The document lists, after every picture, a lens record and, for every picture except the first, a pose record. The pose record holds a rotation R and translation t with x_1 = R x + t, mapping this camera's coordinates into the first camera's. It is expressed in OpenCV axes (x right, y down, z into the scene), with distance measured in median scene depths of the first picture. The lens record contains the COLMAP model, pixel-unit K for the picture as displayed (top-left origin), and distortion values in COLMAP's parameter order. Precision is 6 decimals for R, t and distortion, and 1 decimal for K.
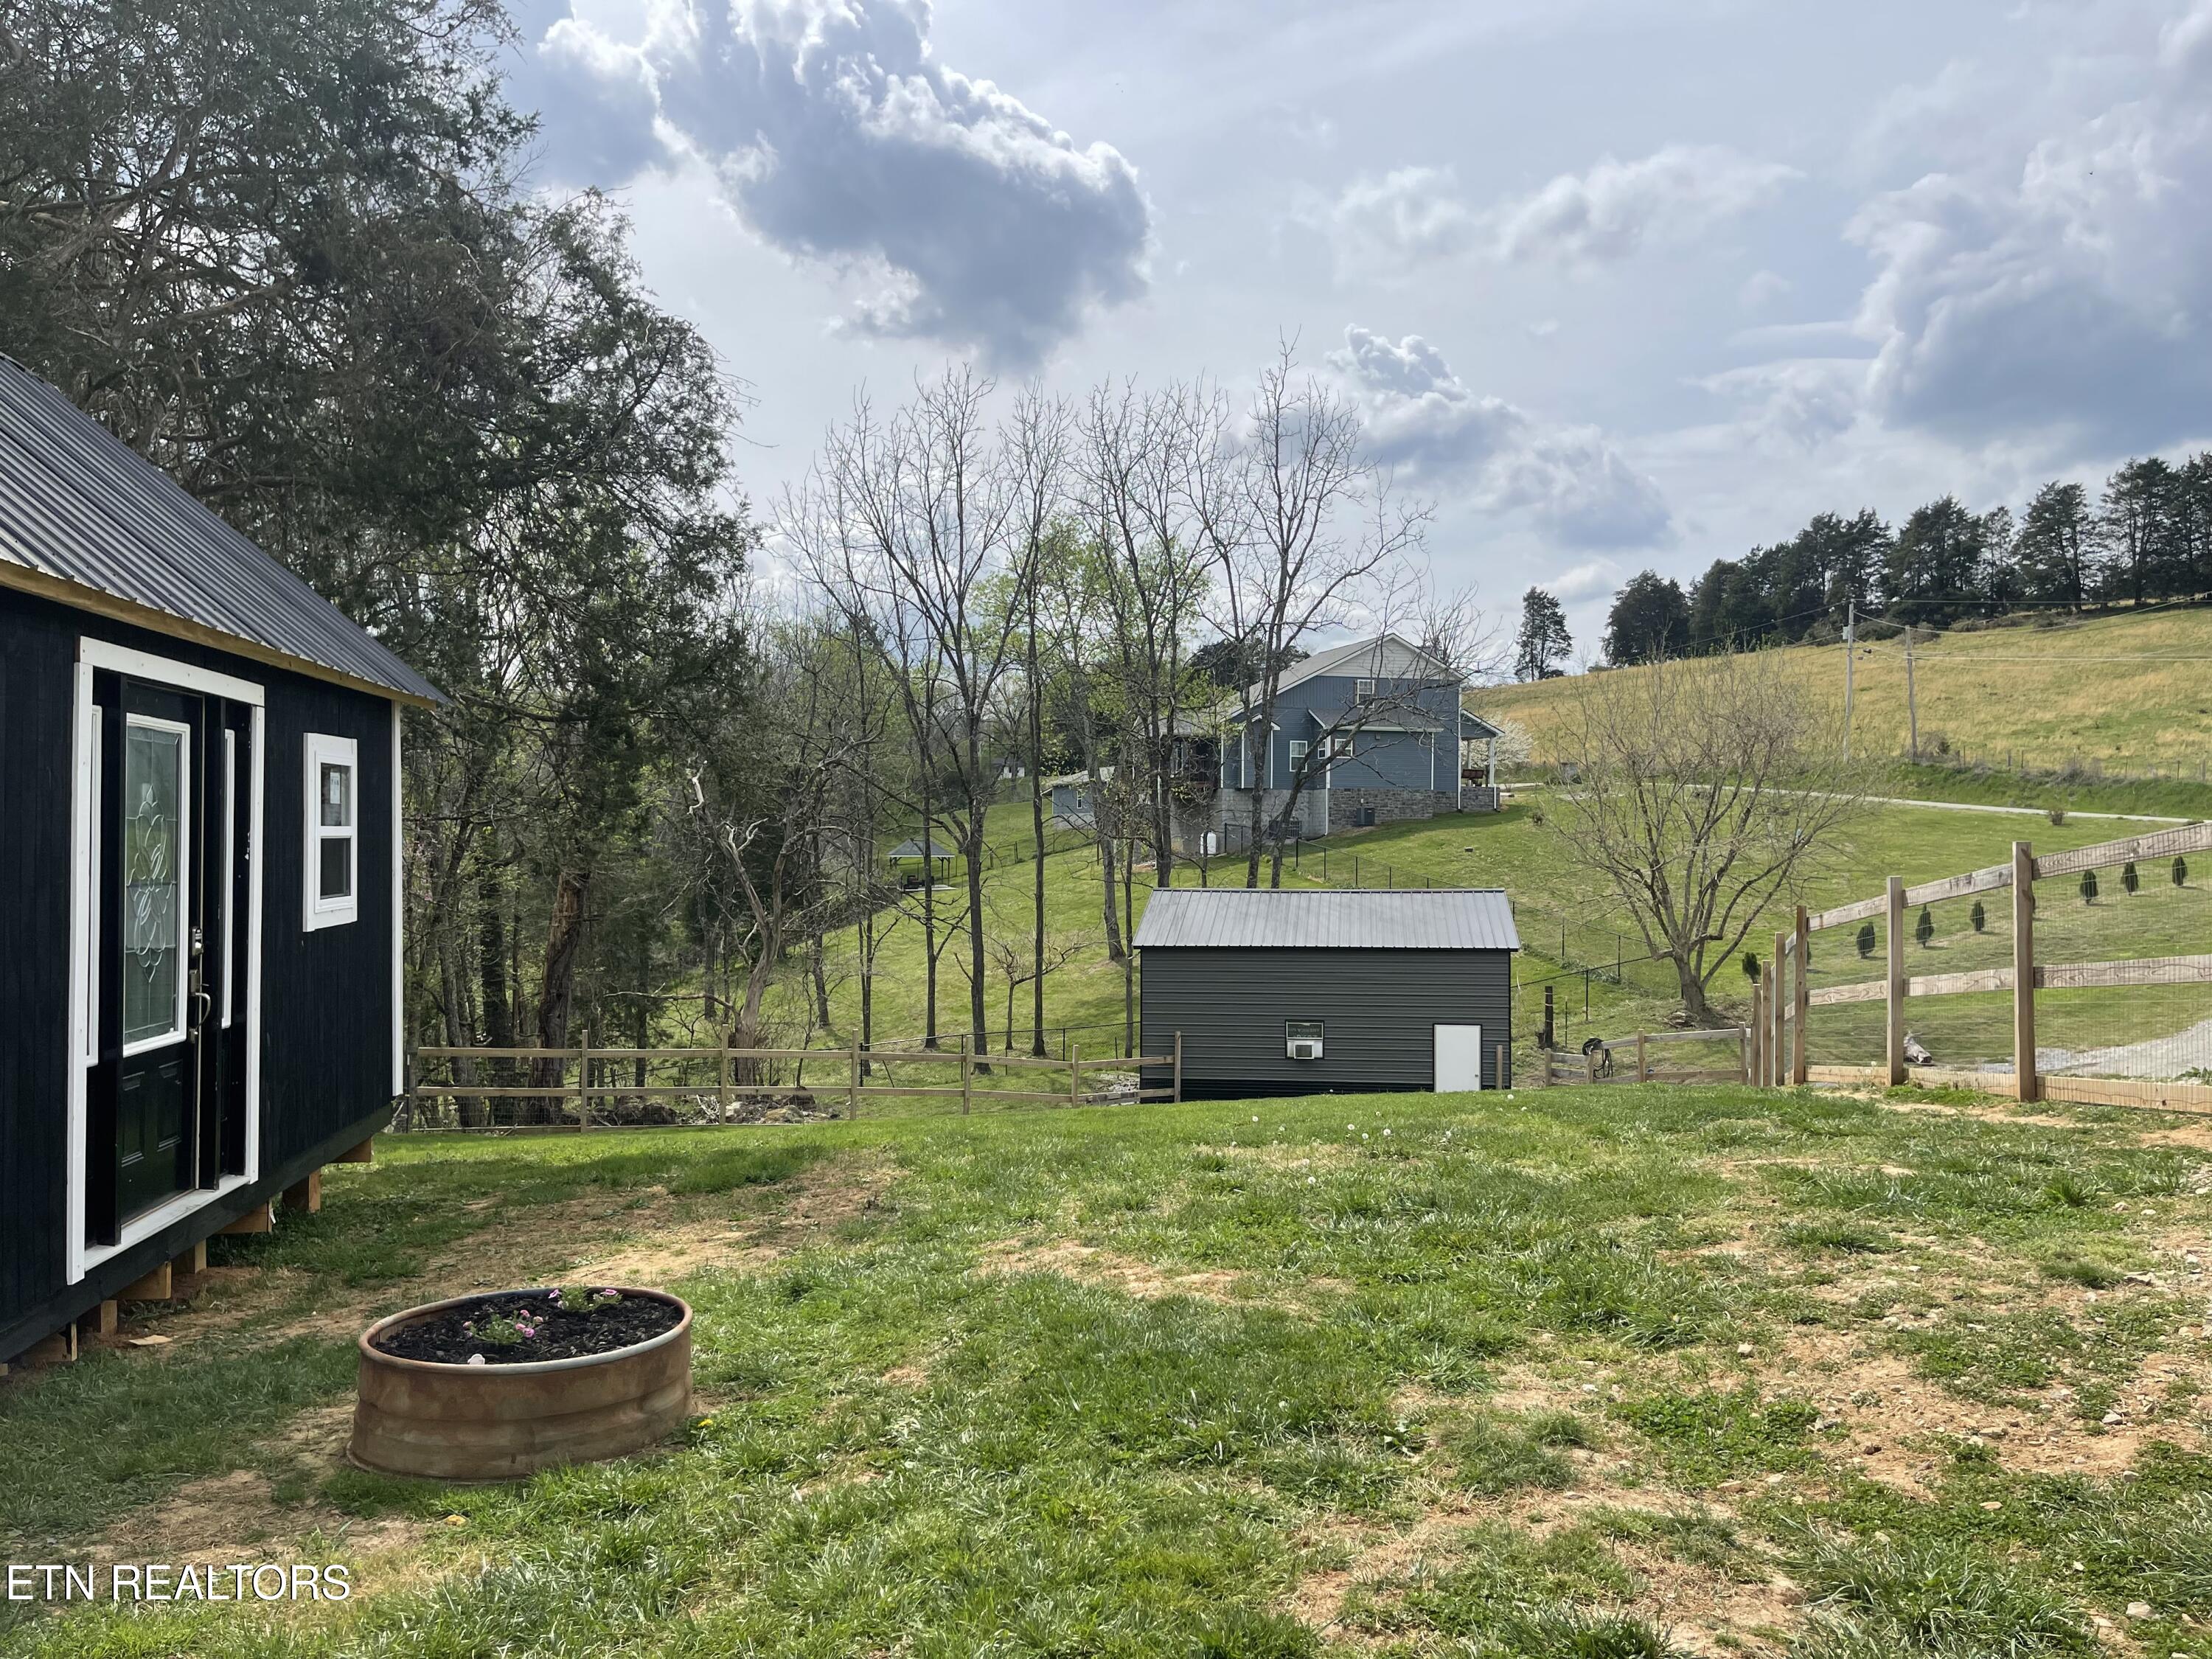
lens RADIAL K [[1670.3, 0, 1114.0], [0, 1670.3, 834.7], [0, 0, 1]] dist [0.080517, -0.101106]
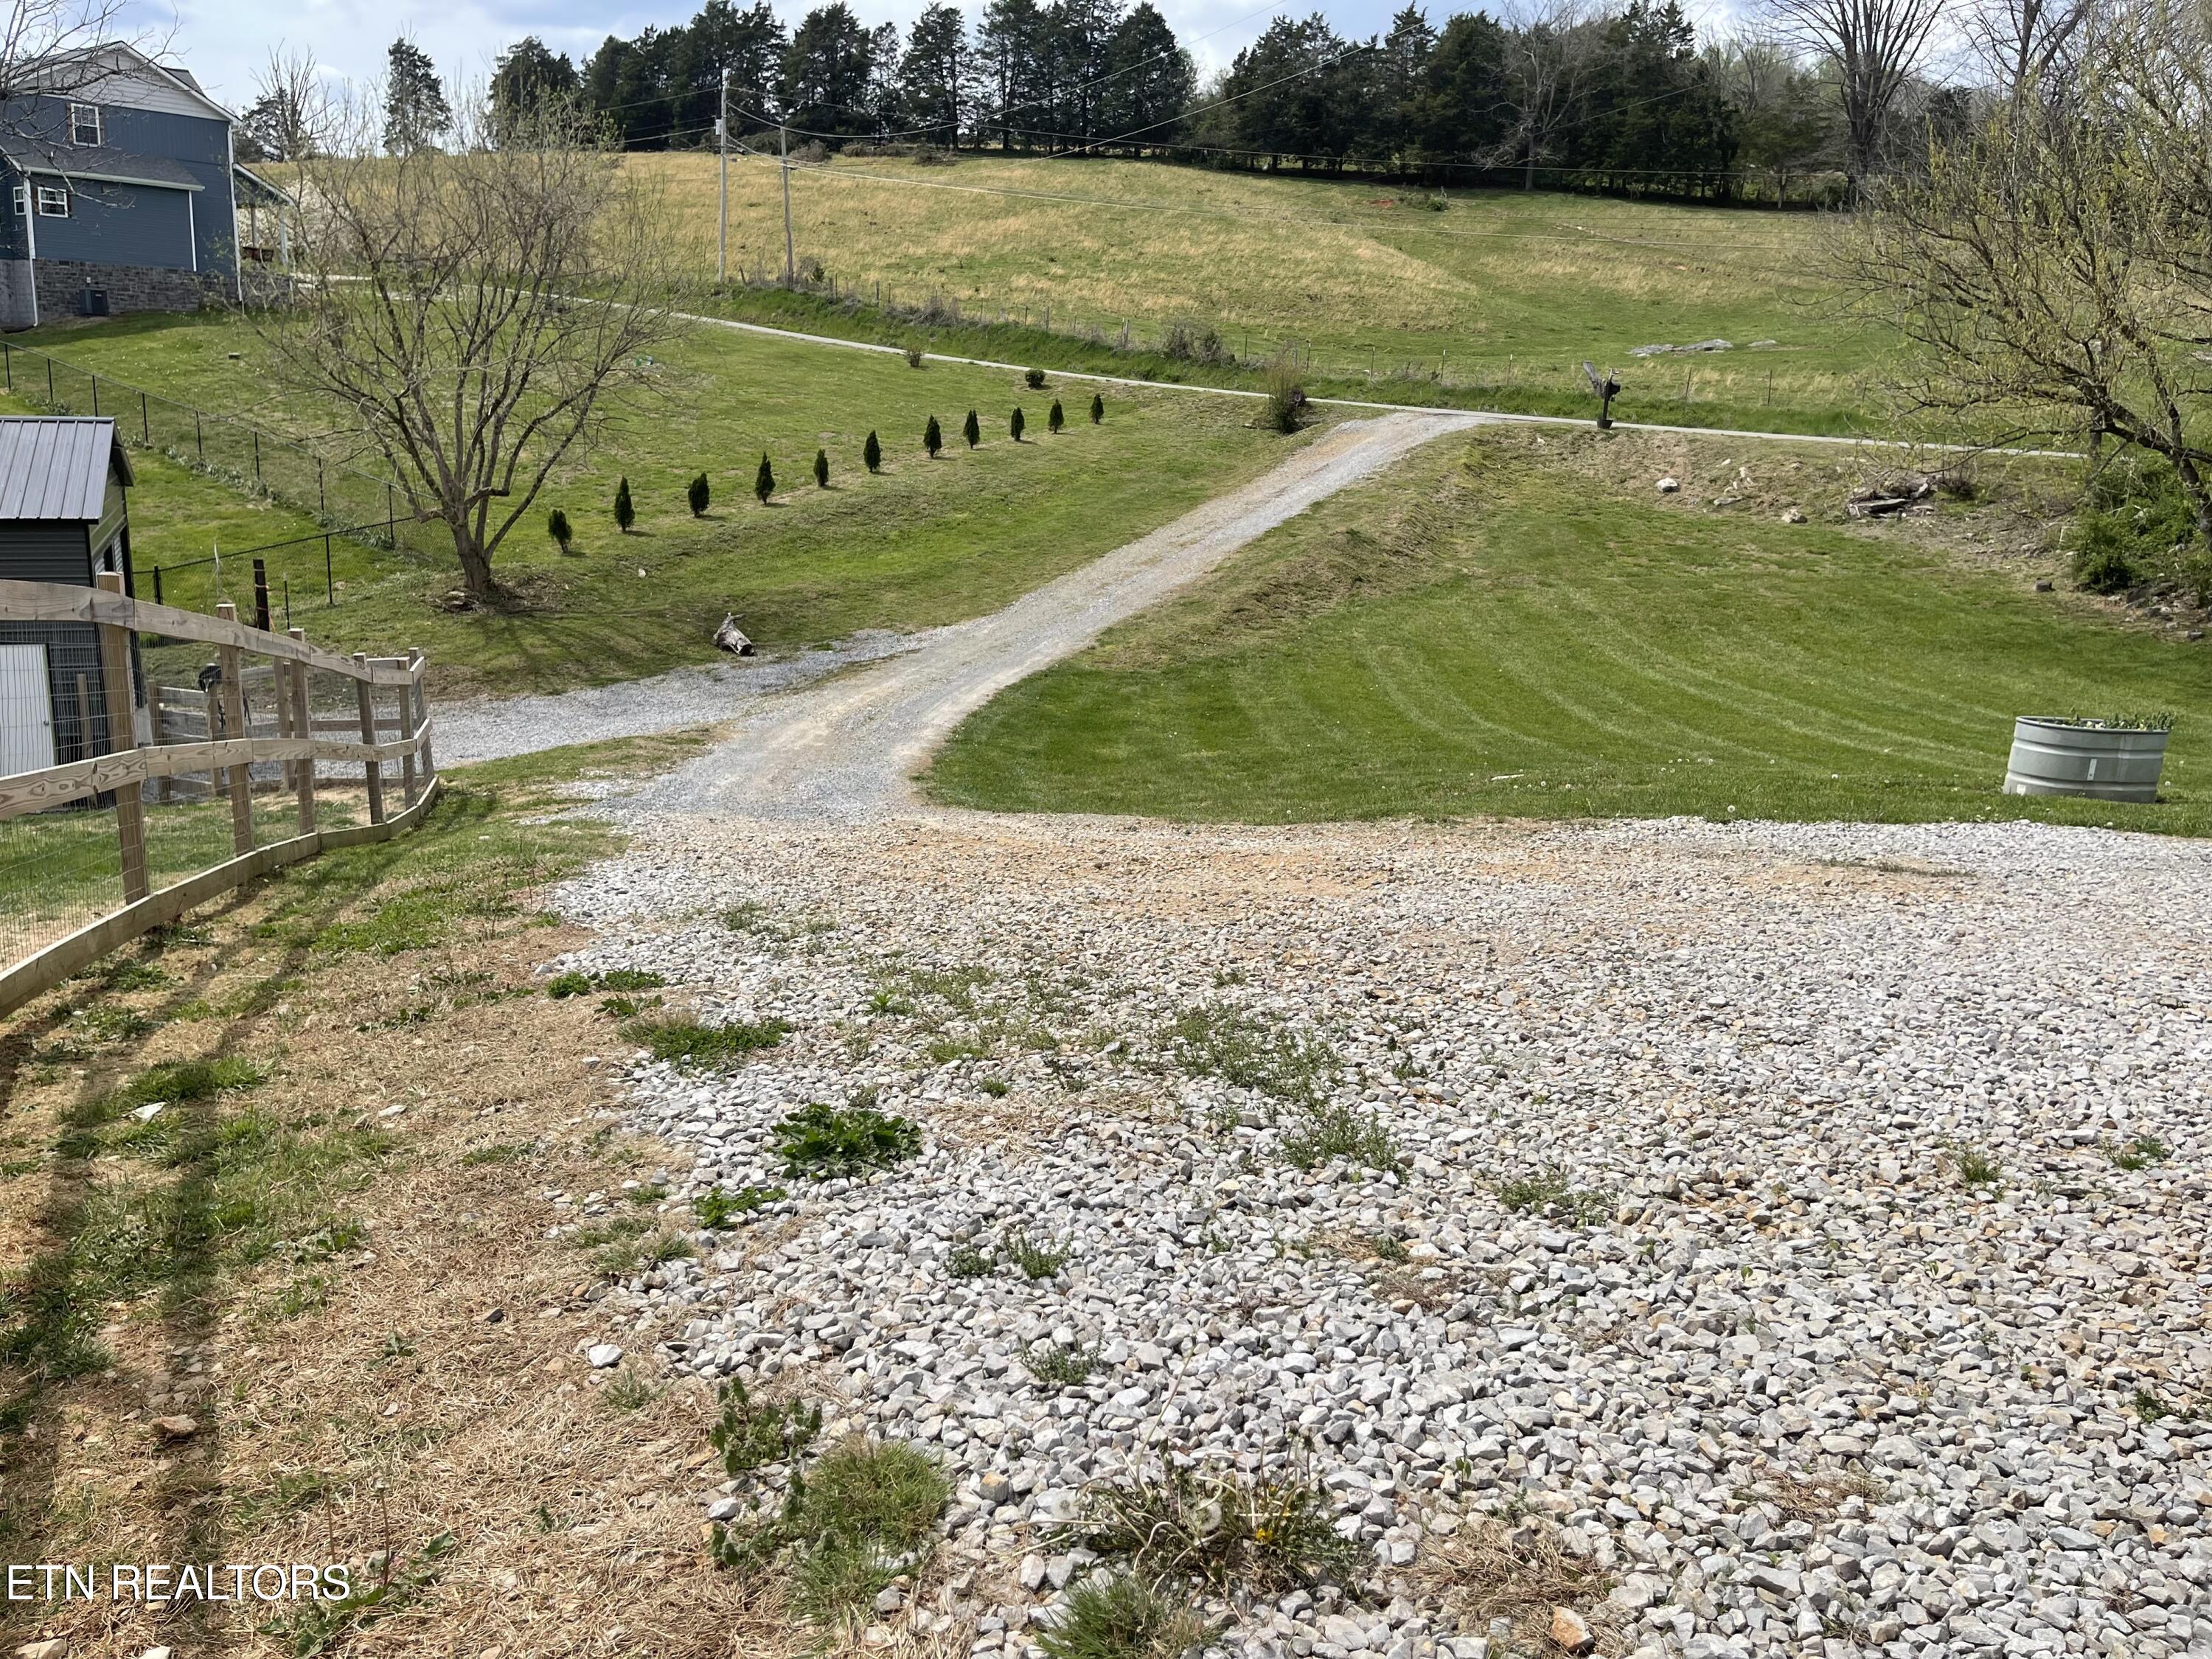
lens RADIAL K [[1670.3, 0, 1114.0], [0, 1670.3, 834.7], [0, 0, 1]] dist [0.080517, -0.101106]
pose [[0.821008, -0.103663, 0.561427, 0.040187], [-0.053662, 0.965012, 0.256655, -0.000244], [-0.568389, -0.240843, 0.786720, 0.057744]]
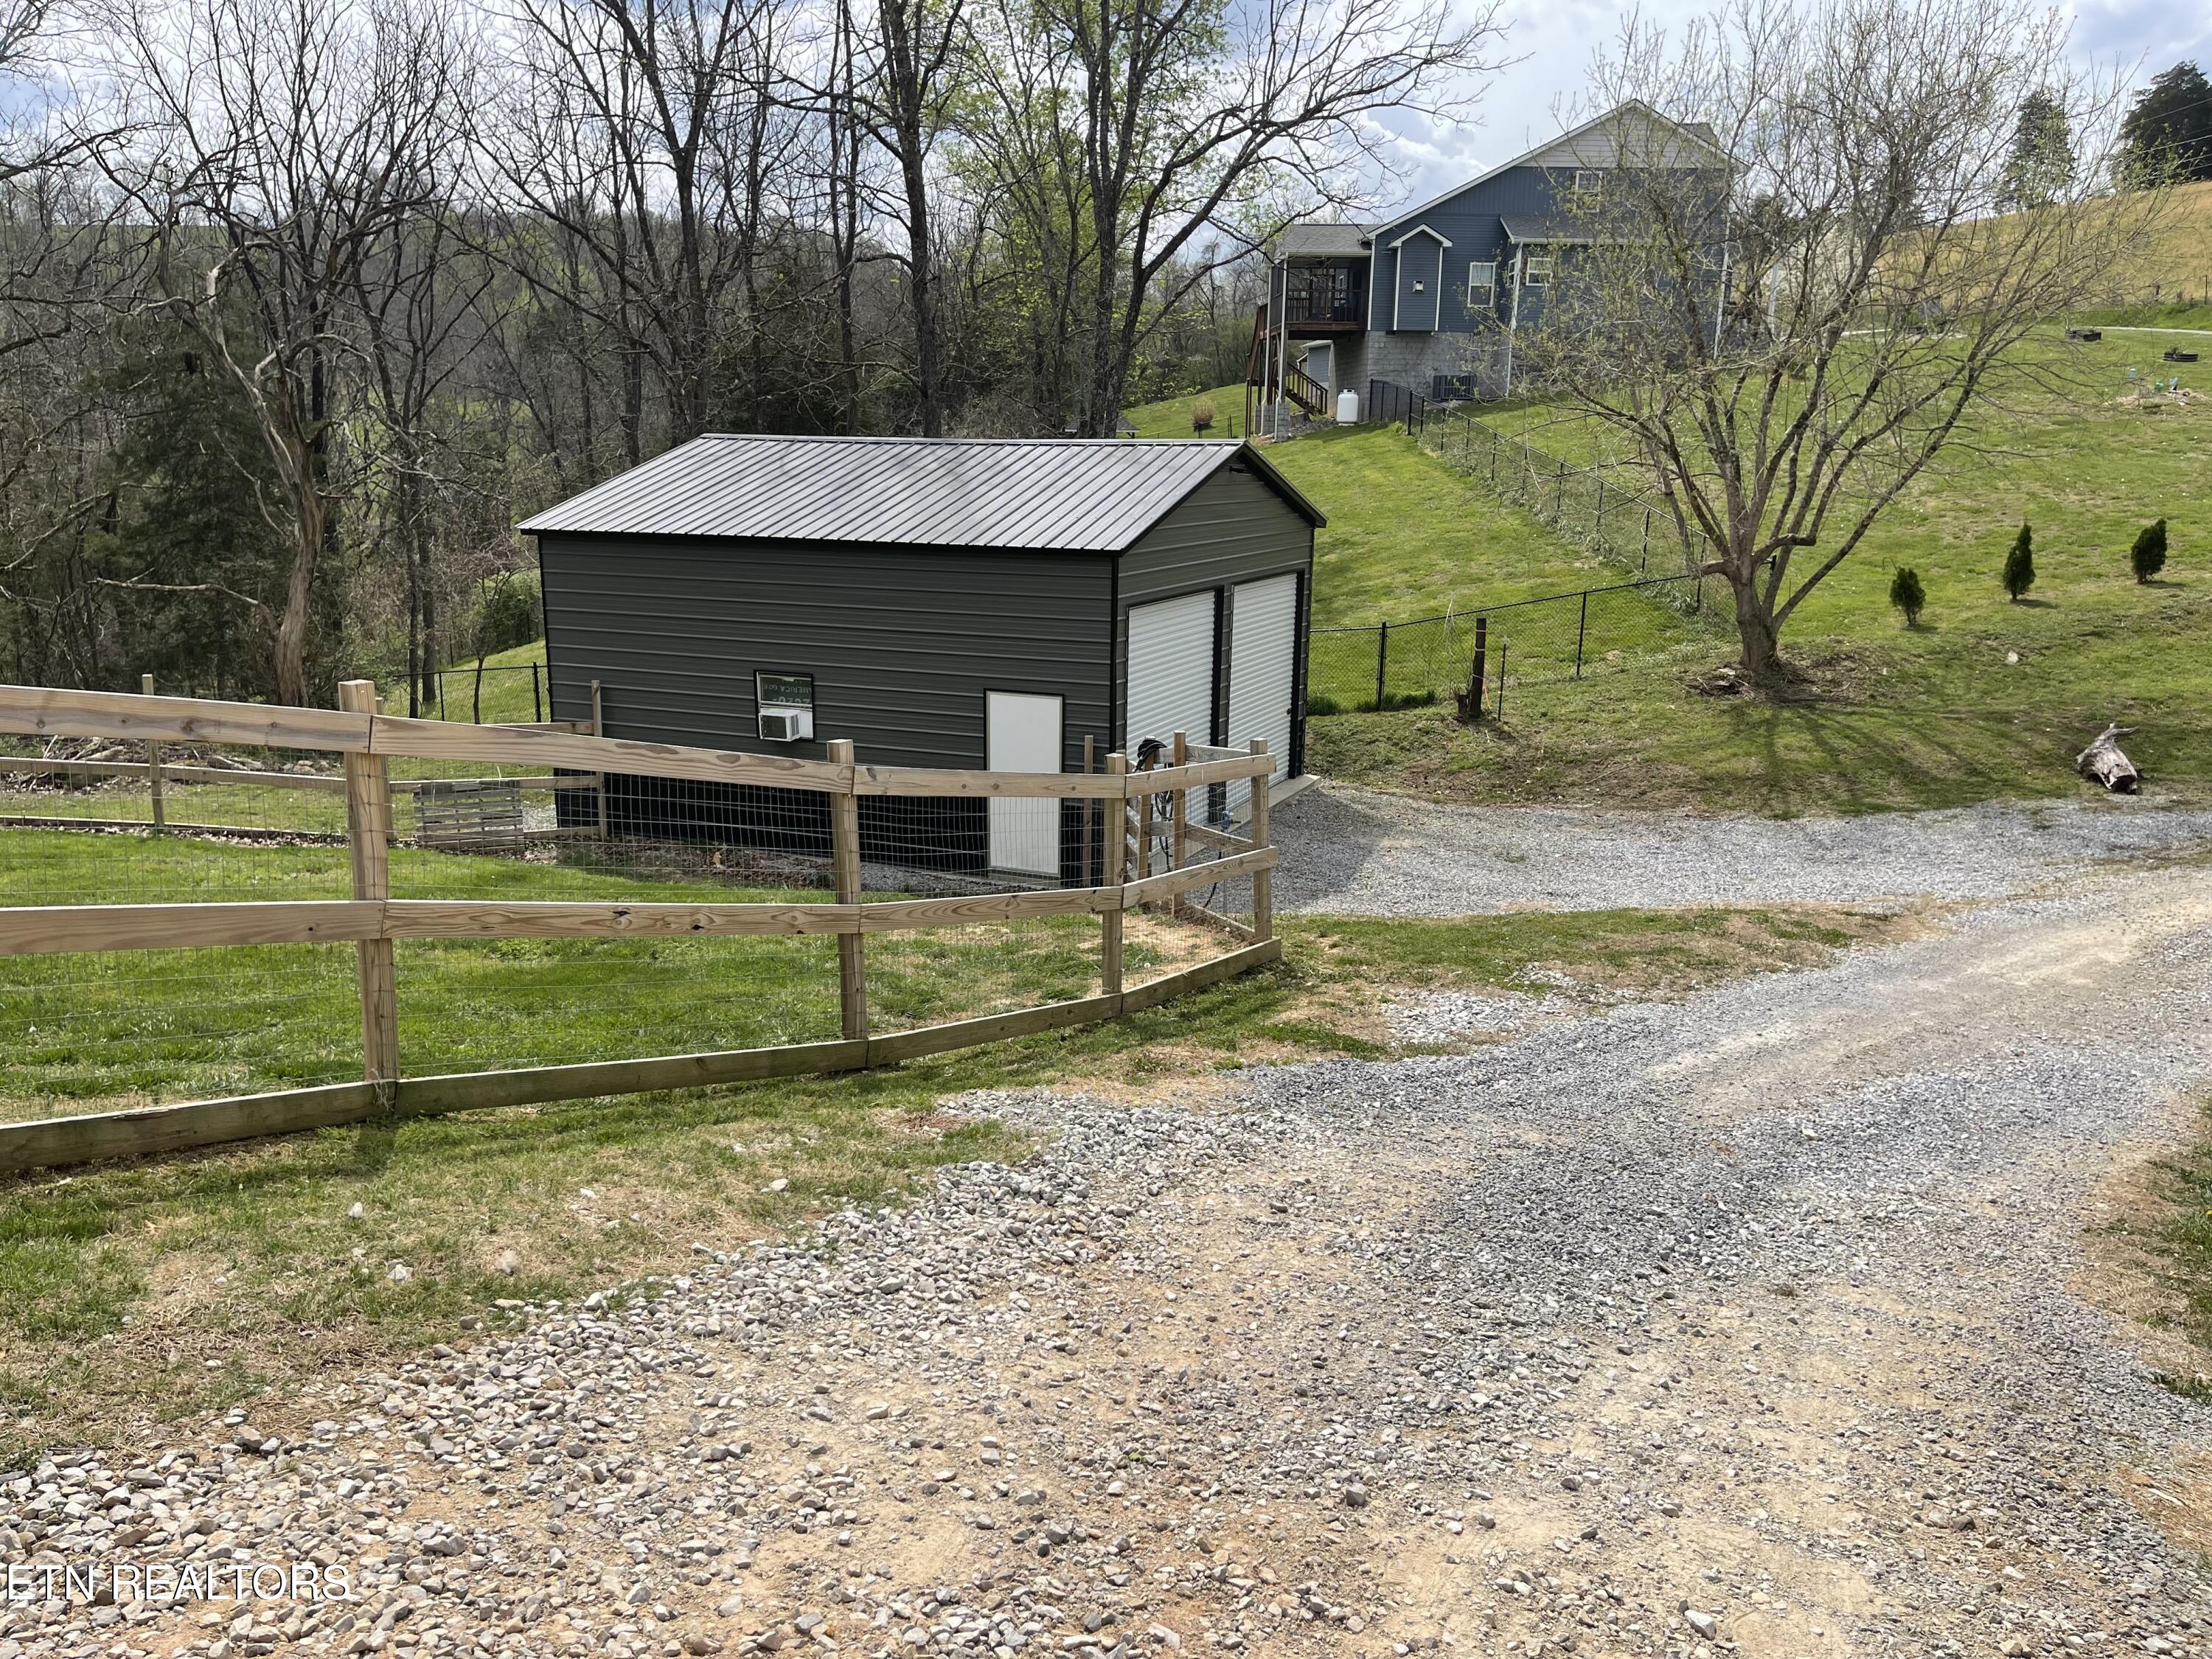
lens RADIAL K [[1670.3, 0, 1114.0], [0, 1670.3, 834.7], [0, 0, 1]] dist [0.080517, -0.101106]
pose [[0.967434, 0.067411, -0.243980, 0.080184], [-0.007791, 0.971359, 0.237491, 0.006837], [0.253002, -0.227856, 0.940251, 0.109873]]
